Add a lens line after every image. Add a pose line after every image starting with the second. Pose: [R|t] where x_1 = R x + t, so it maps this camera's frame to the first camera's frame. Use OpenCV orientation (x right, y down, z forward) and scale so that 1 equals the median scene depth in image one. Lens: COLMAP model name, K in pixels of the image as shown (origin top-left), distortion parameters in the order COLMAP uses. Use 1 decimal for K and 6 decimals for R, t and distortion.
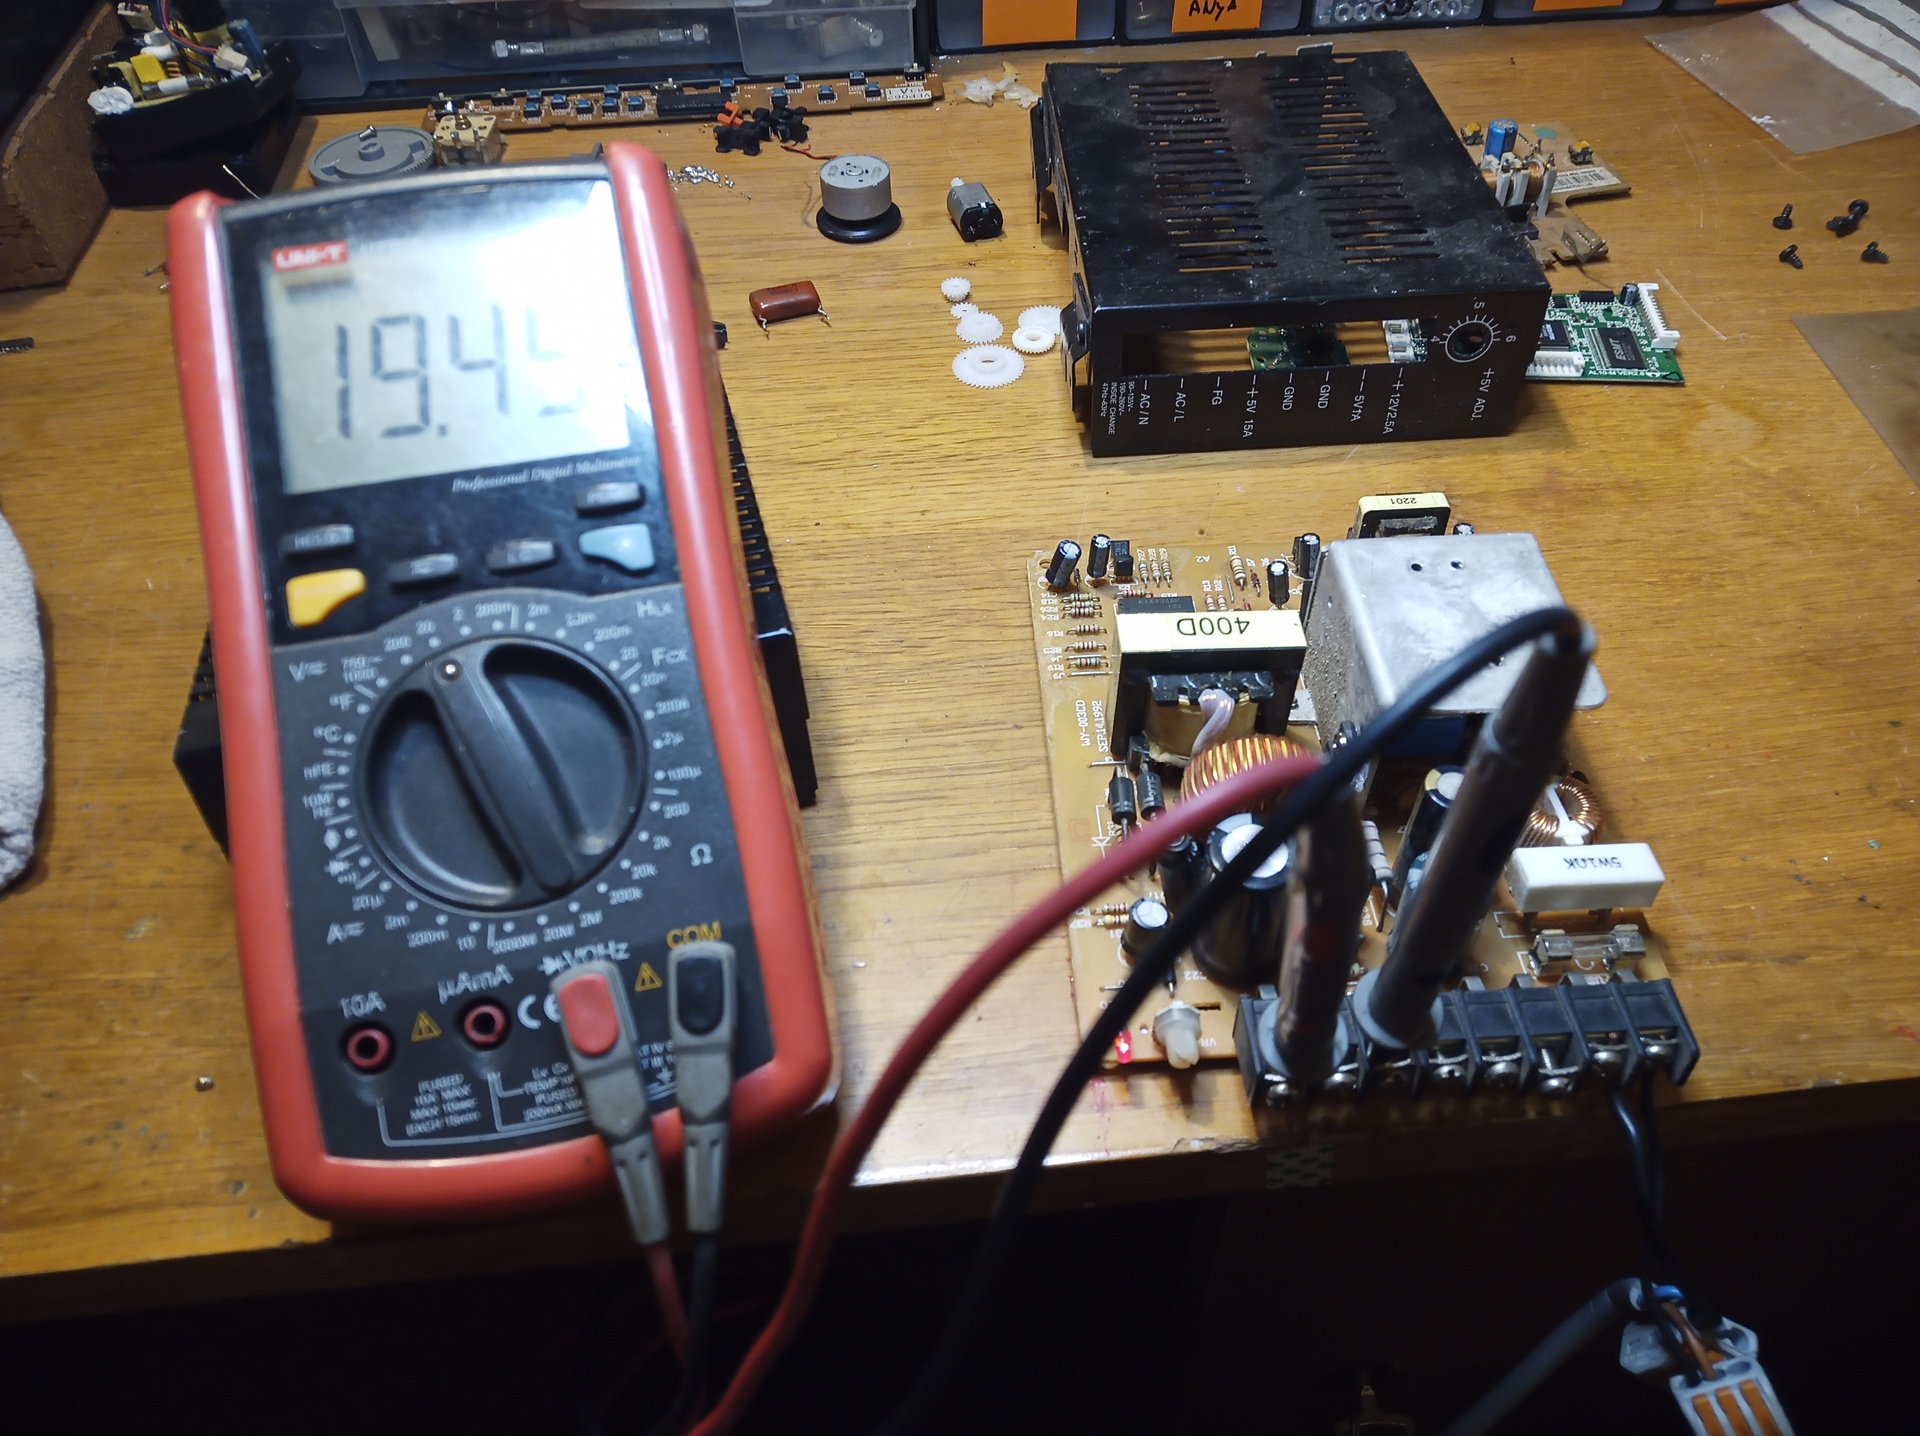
lens RADIAL K [[1461.3, 0, 960.0], [0, 1461.3, 718.0], [0, 0, 1]] dist [0.048237, -0.121881]
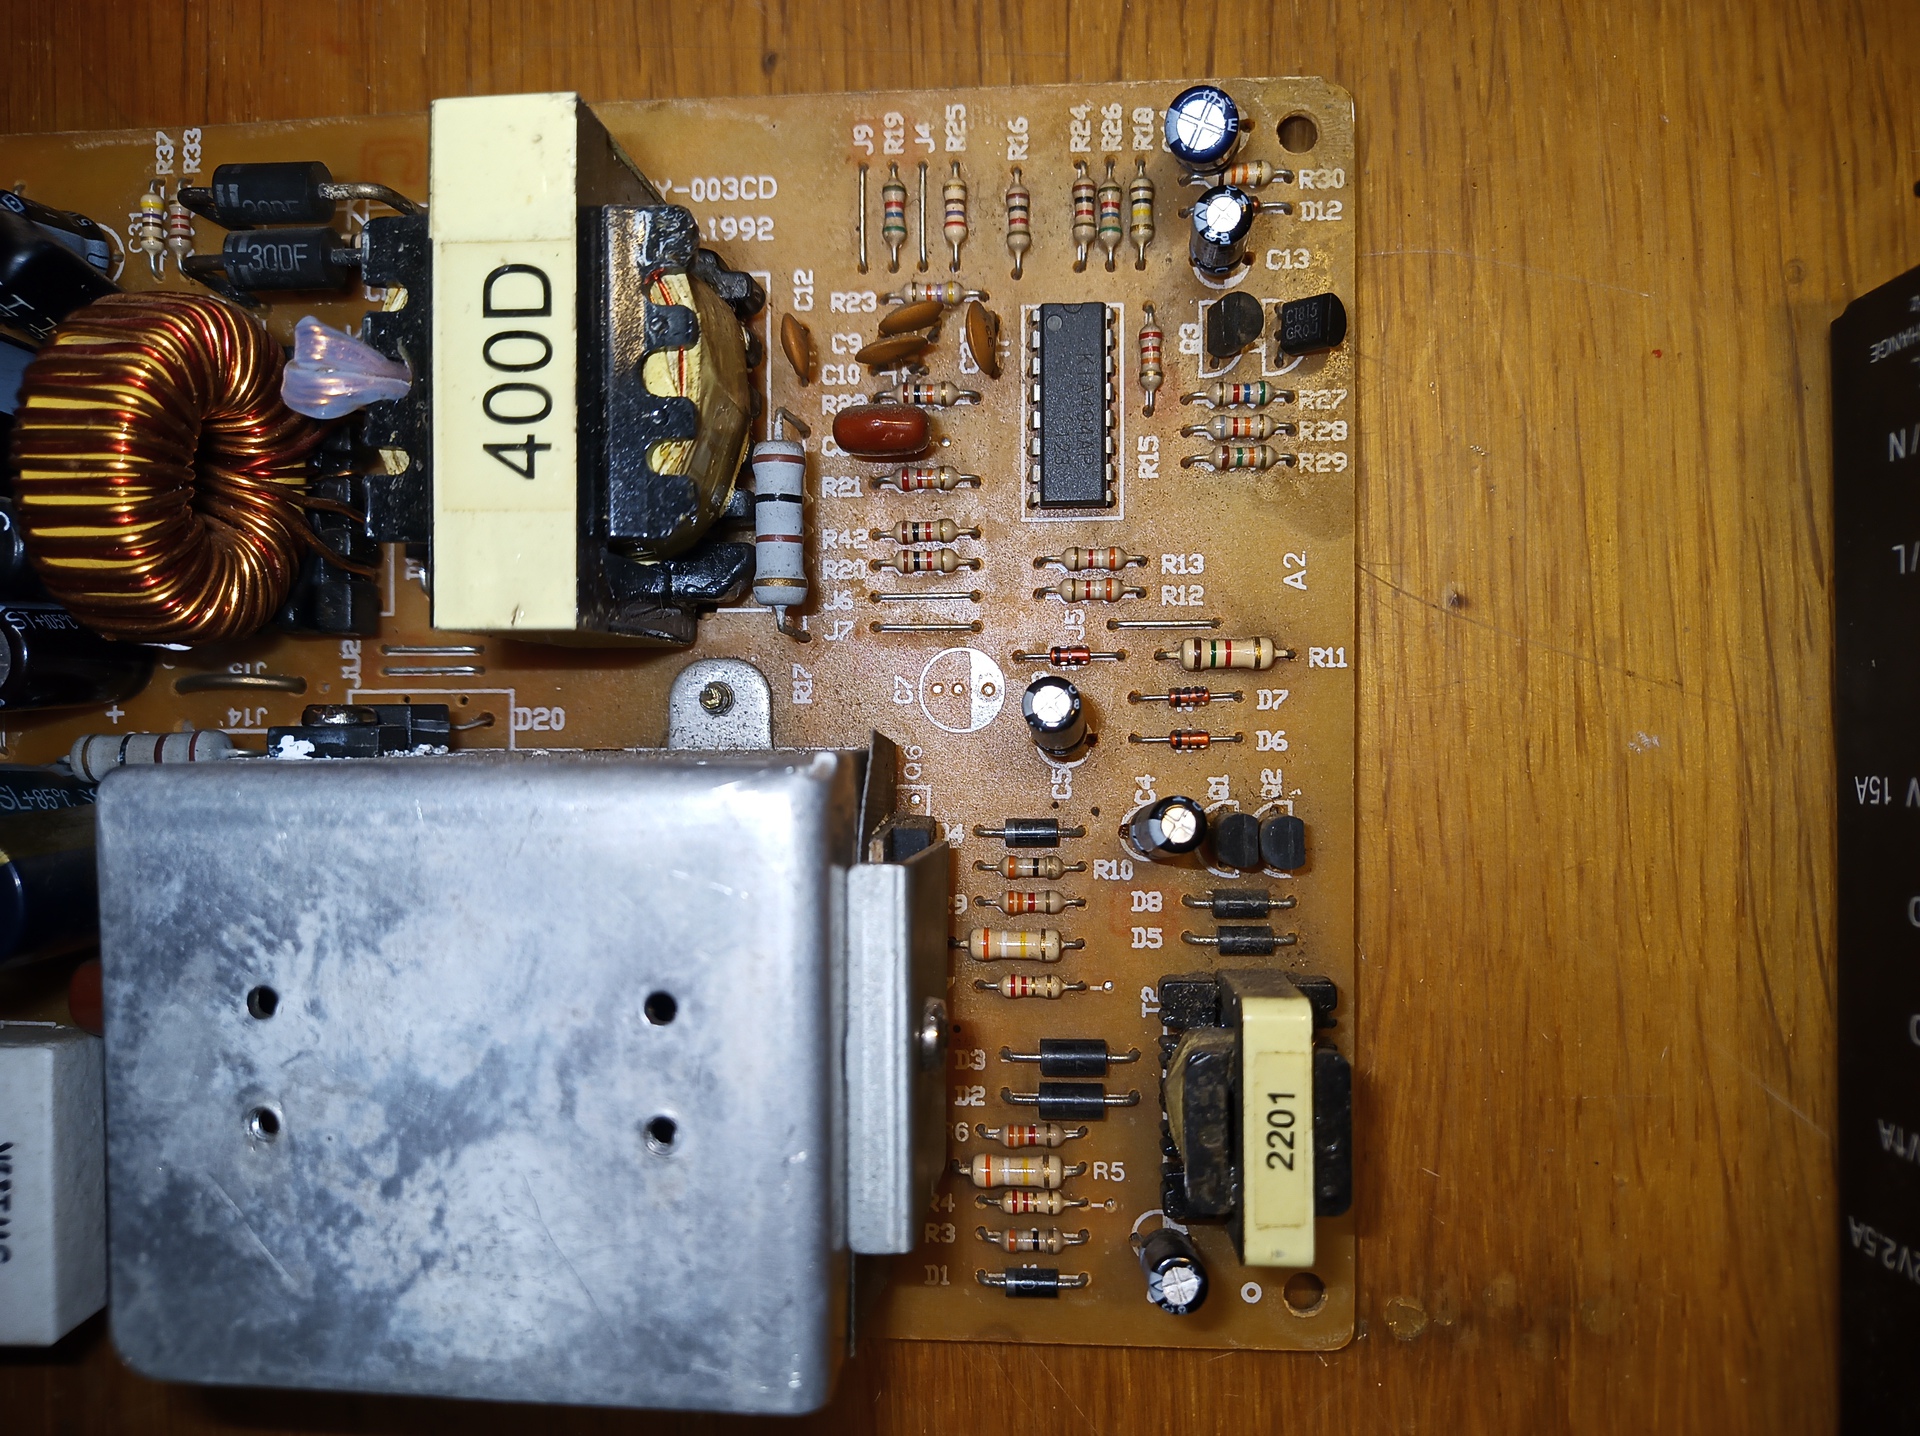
lens RADIAL K [[1452.2, 0, 925.0], [0, 1452.2, 722.1], [0, 0, 1]] dist [0.056583, -0.131740]
pose [[-0.047616, 0.998715, 0.017374, 0.212783], [-0.665238, -0.044682, 0.745293, -0.334576], [0.745112, 0.023929, 0.666510, 0.734152]]
